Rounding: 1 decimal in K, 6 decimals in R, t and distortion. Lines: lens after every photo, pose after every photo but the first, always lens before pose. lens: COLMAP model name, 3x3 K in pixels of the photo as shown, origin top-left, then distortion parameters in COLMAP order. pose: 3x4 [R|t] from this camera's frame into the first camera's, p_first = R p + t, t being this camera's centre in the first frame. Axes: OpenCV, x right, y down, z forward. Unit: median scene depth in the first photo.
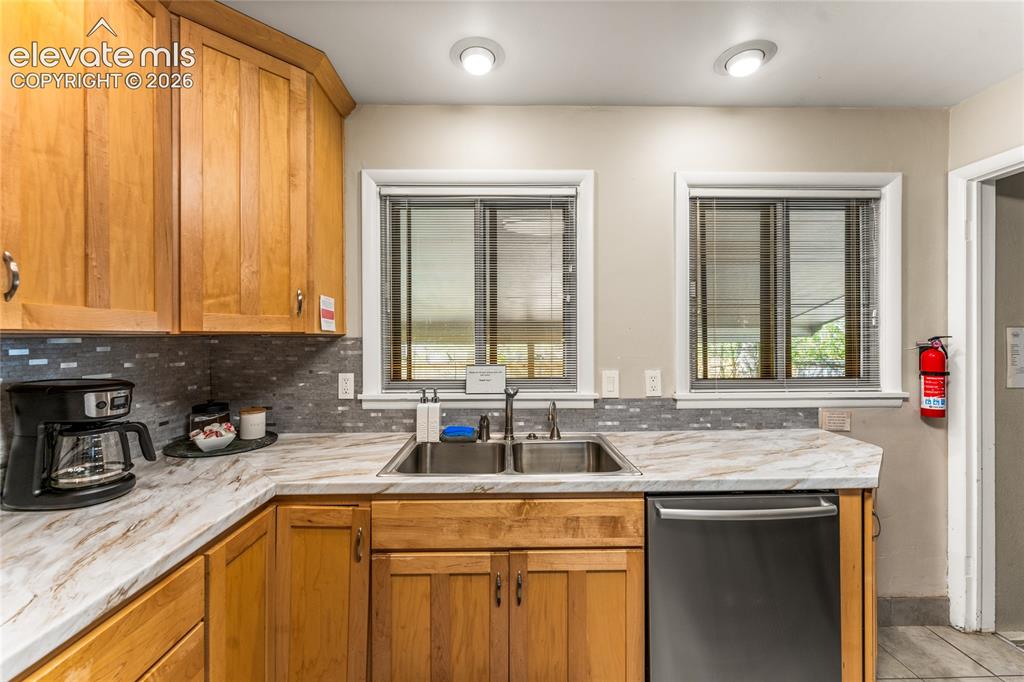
lens RADIAL K [[417.2, 0, 504.0], [0, 417.2, 340.4], [0, 0, 1]] dist [-0.009776, 0.000064]
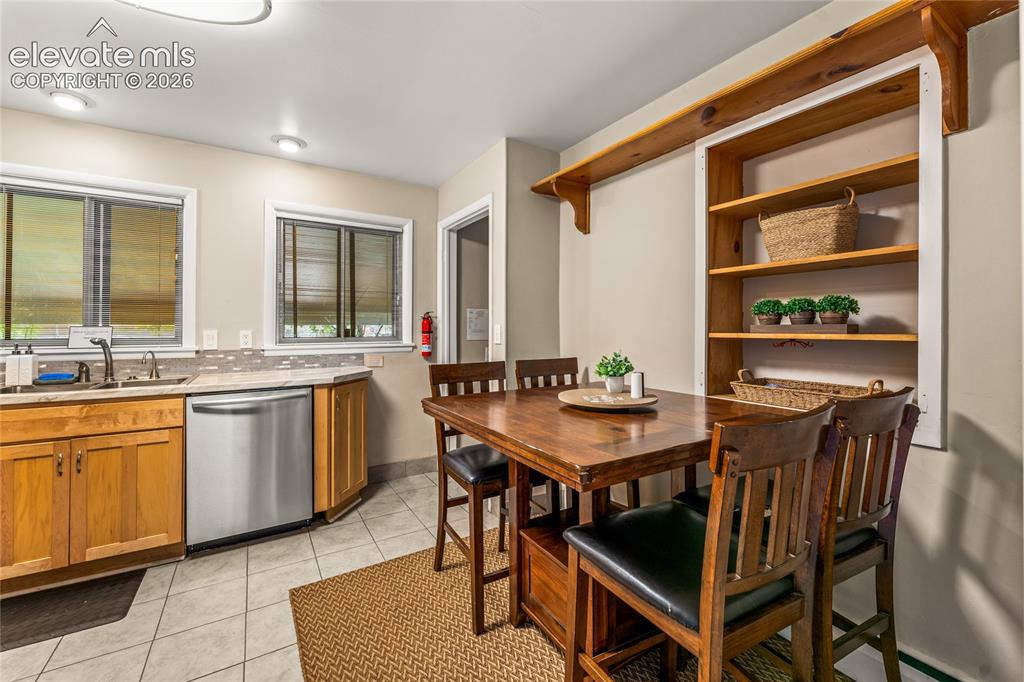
lens RADIAL K [[423.7, 0, 513.1], [0, 423.7, 322.5], [0, 0, 1]] dist [-0.001565, -0.000054]
pose [[0.855011, 0.010788, 0.518497, 0.392728], [-0.003637, 0.999884, -0.014806, 0.062755], [-0.518597, 0.010773, 0.854951, -0.785877]]
